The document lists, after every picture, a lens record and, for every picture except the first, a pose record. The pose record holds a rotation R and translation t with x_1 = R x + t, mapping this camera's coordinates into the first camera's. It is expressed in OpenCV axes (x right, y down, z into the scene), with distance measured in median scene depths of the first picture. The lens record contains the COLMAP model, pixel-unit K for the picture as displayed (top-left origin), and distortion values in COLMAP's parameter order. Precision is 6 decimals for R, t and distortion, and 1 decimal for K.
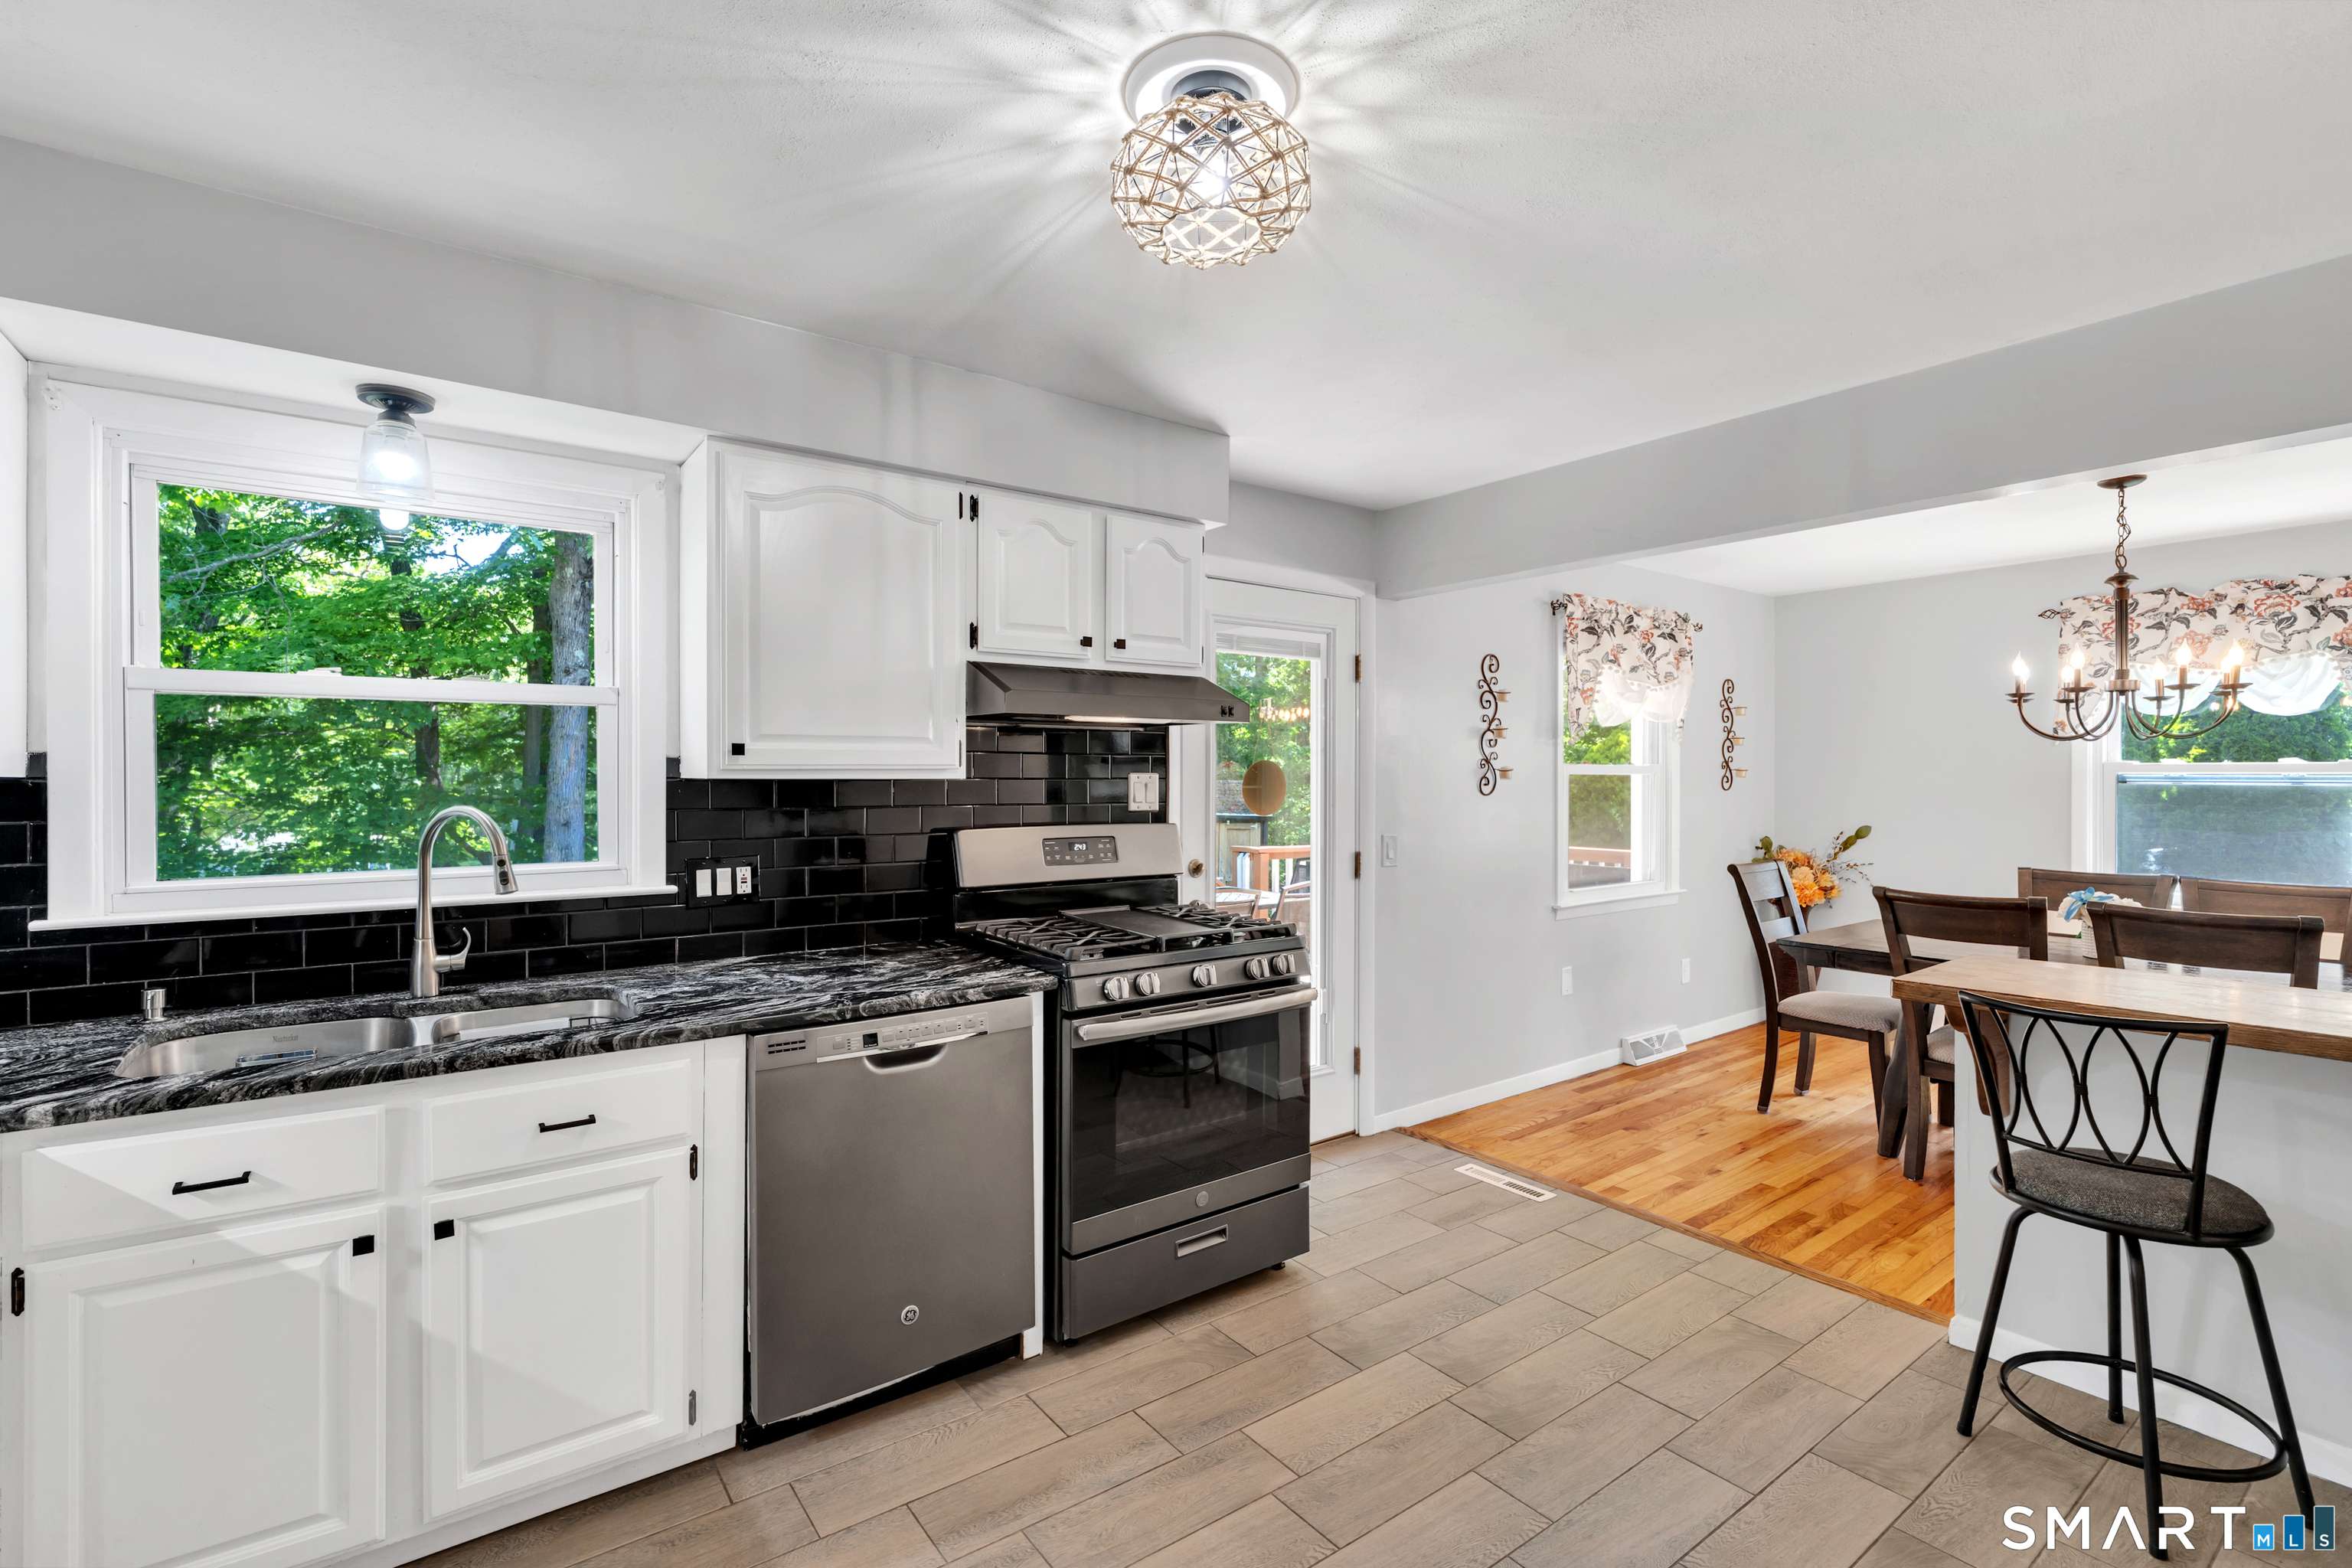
lens RADIAL K [[1054.6, 0, 1207.7], [0, 1054.6, 775.7], [0, 0, 1]] dist [-0.005694, 0.001333]
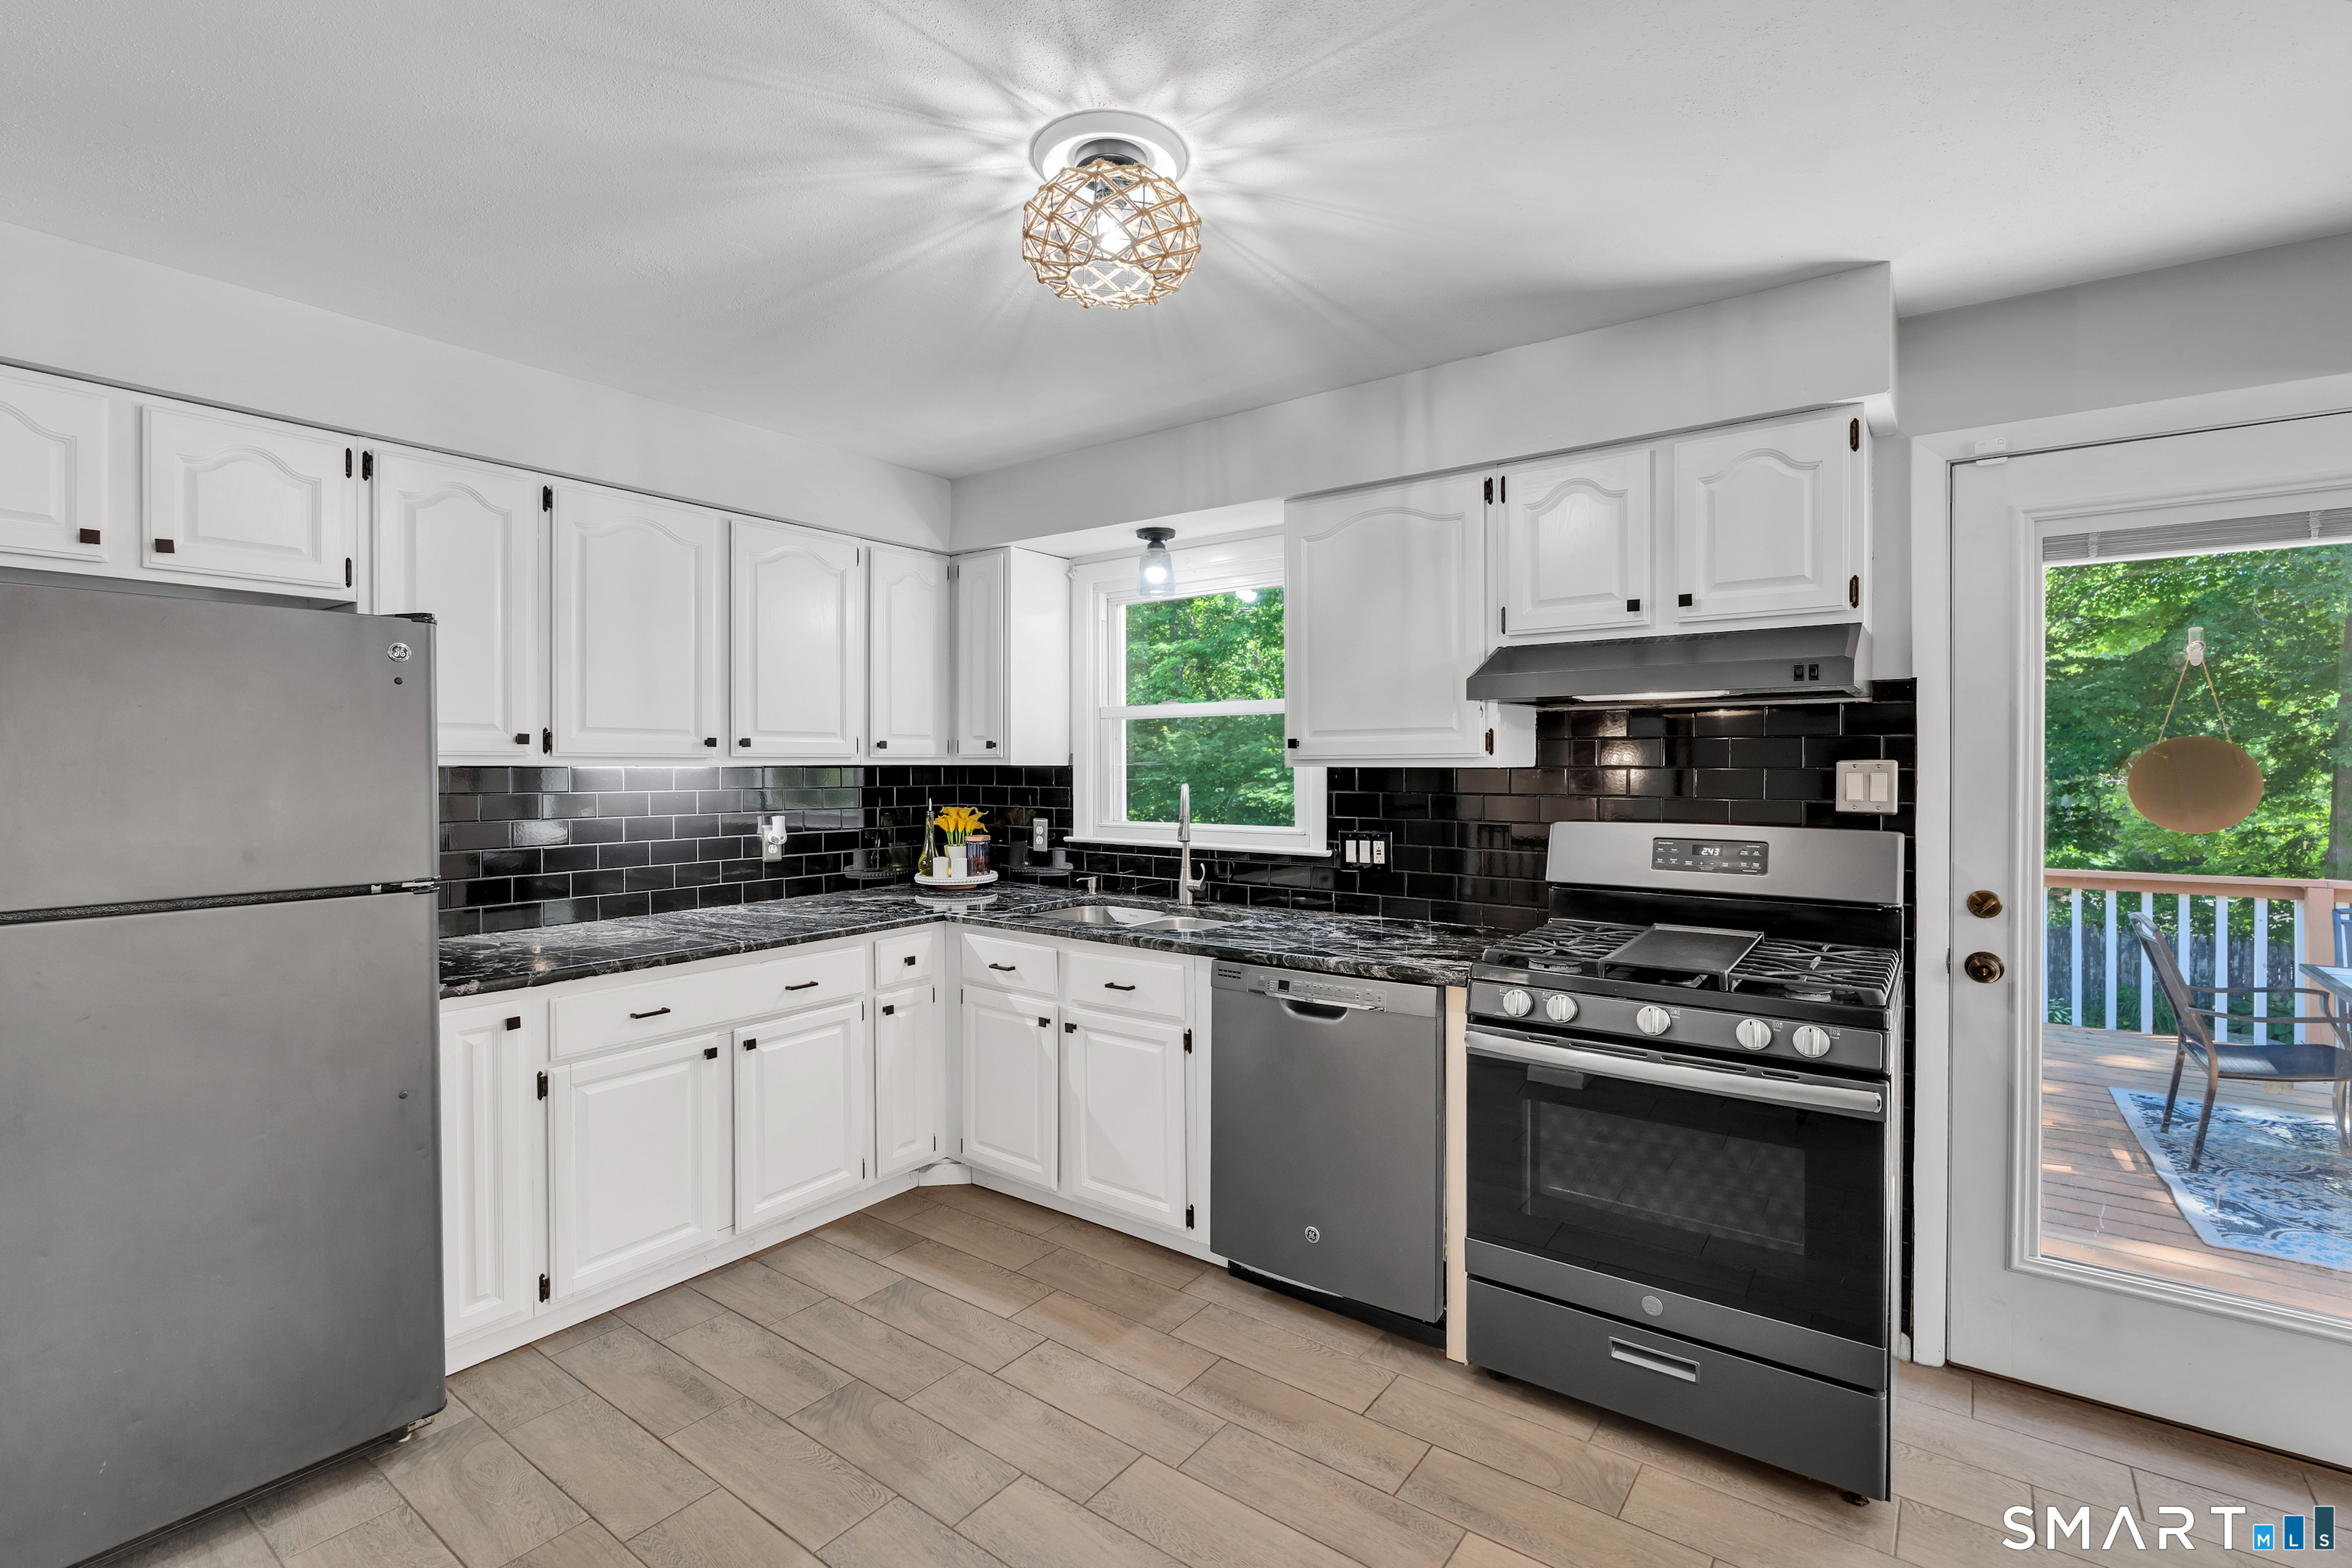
lens RADIAL K [[1054.6, 0, 1156.2], [0, 1054.6, 773.8], [0, 0, 1]] dist [-0.005694, 0.001333]
pose [[0.283671, 0.008191, -0.958887, 0.656550], [0.000421, 0.999962, 0.008666, 0.000120], [0.958922, -0.002862, 0.283657, 0.440033]]
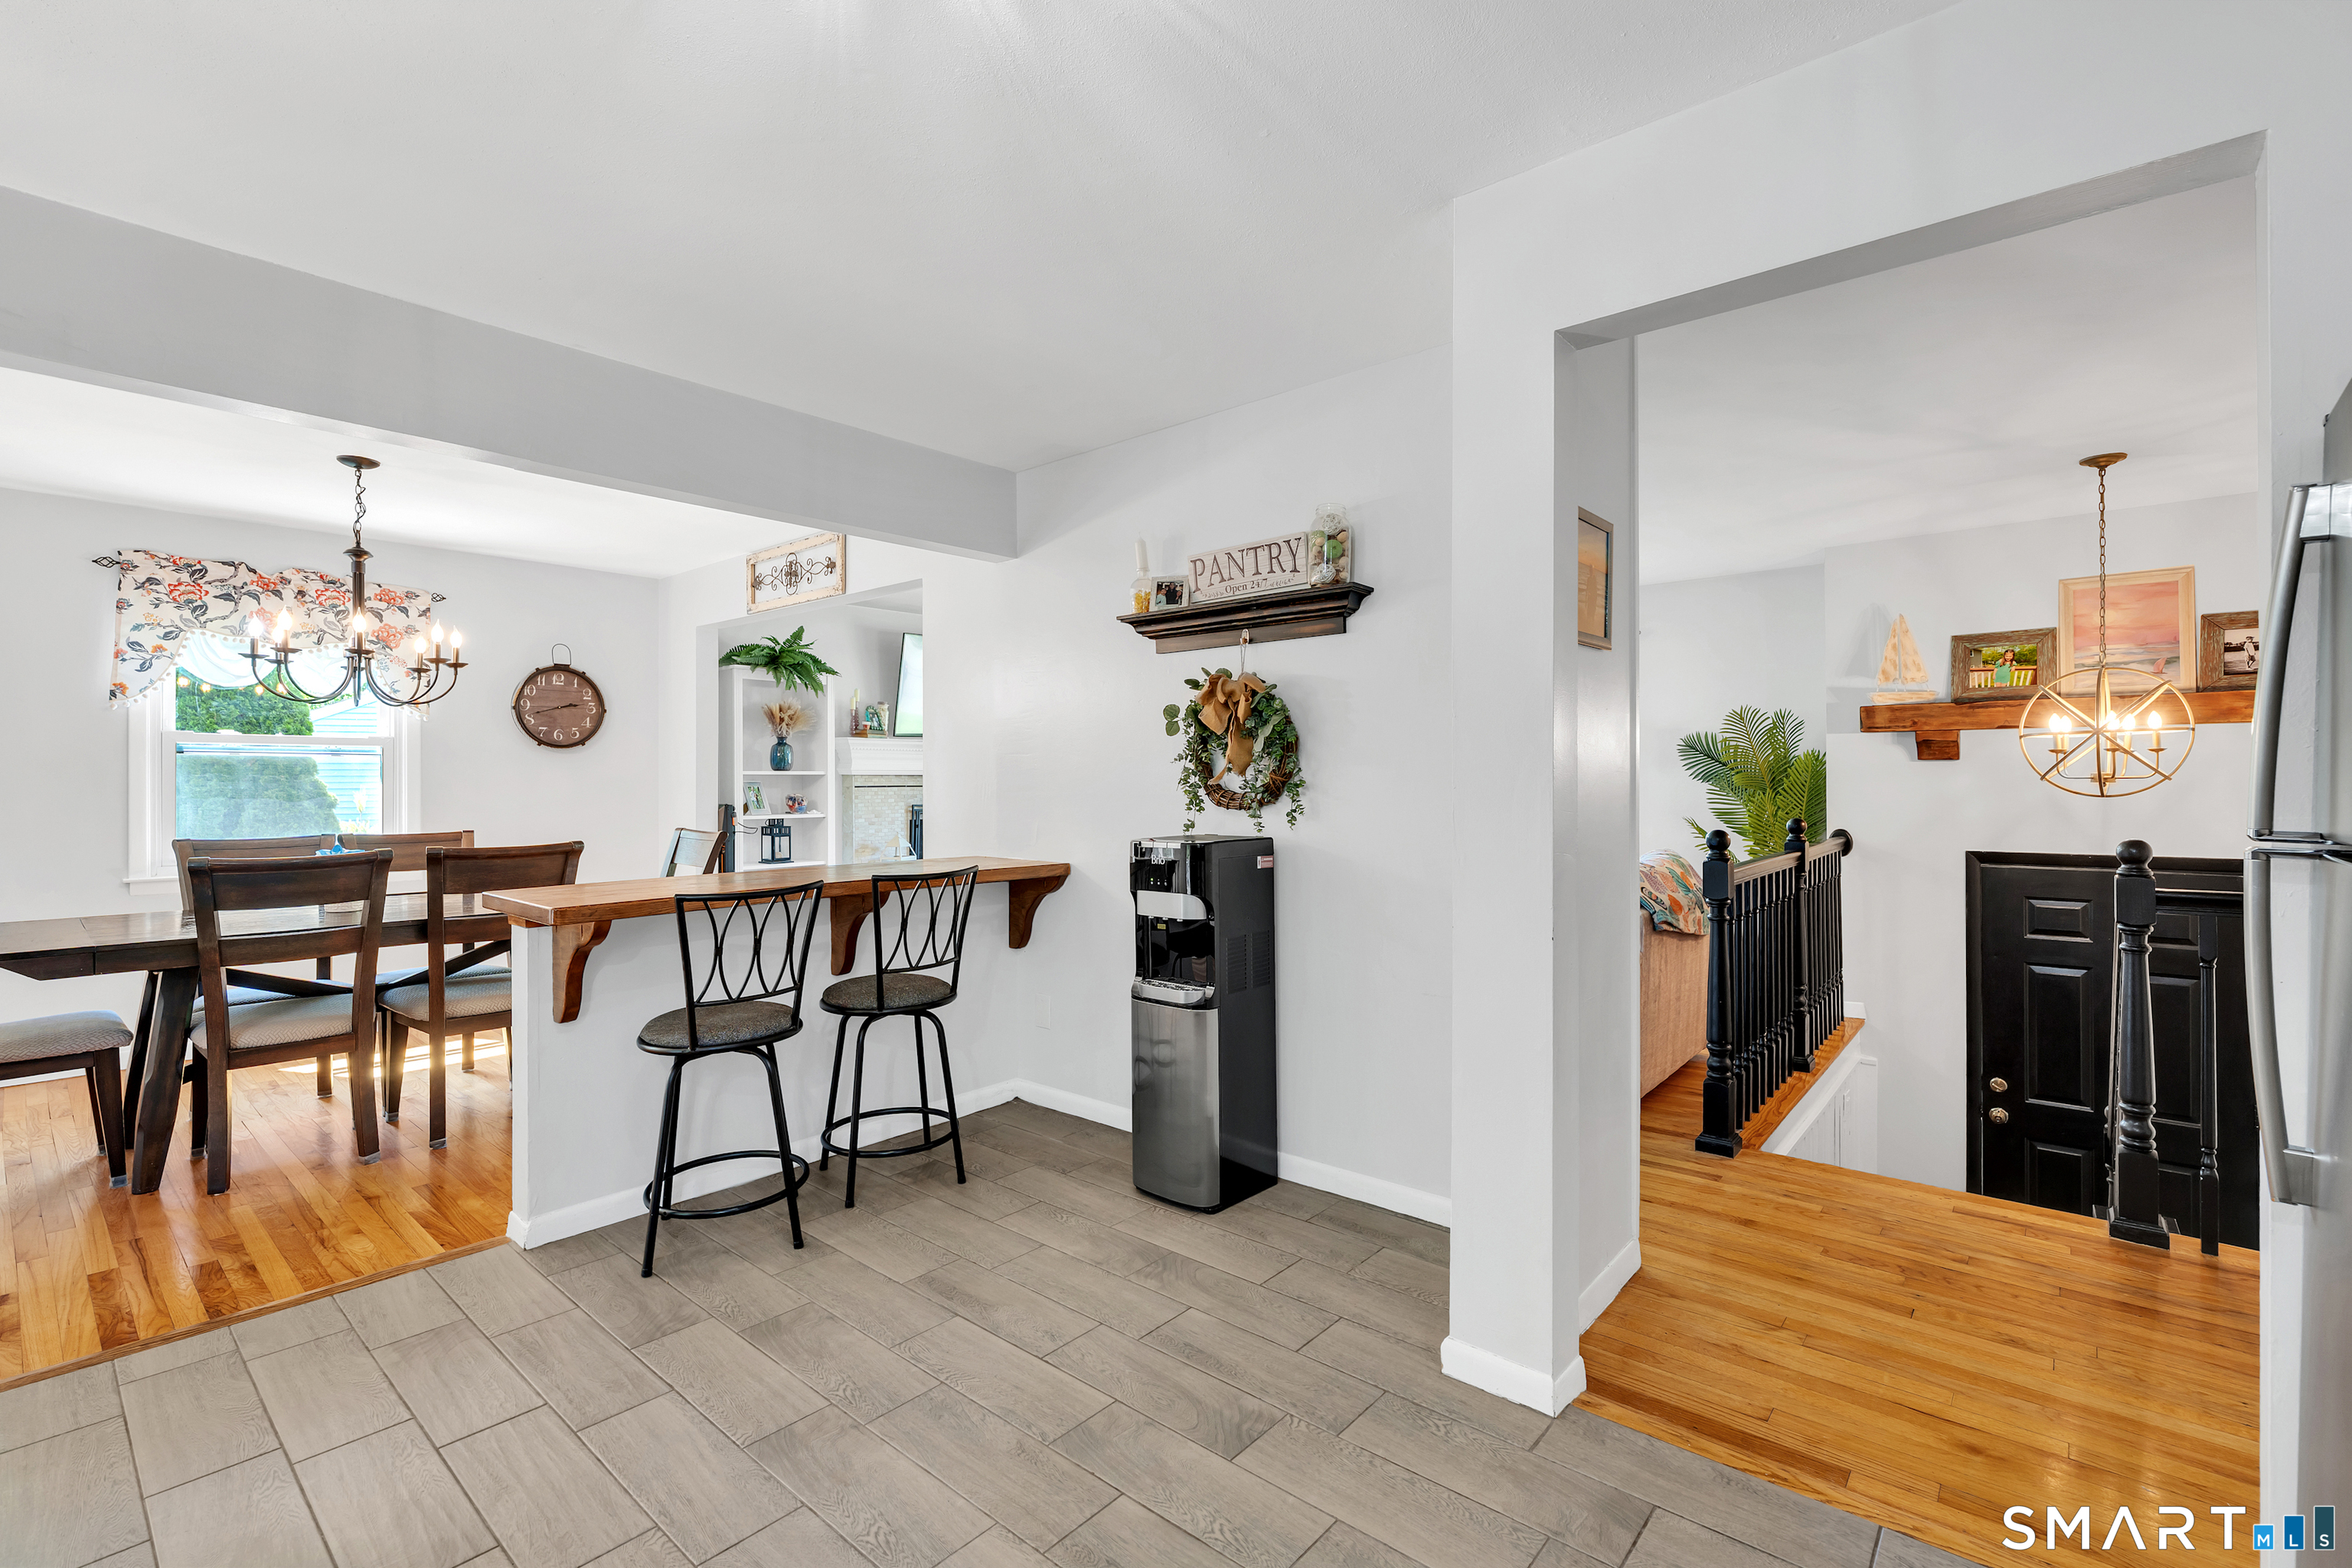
lens RADIAL K [[1054.6, 0, 1162.3], [0, 1054.6, 779.3], [0, 0, 1]] dist [-0.005694, 0.001333]
pose [[-0.200591, -0.000786, 0.979675, -0.476654], [0.001318, 0.999999, 0.001072, 0.058880], [-0.979674, 0.001506, -0.200590, 0.576444]]
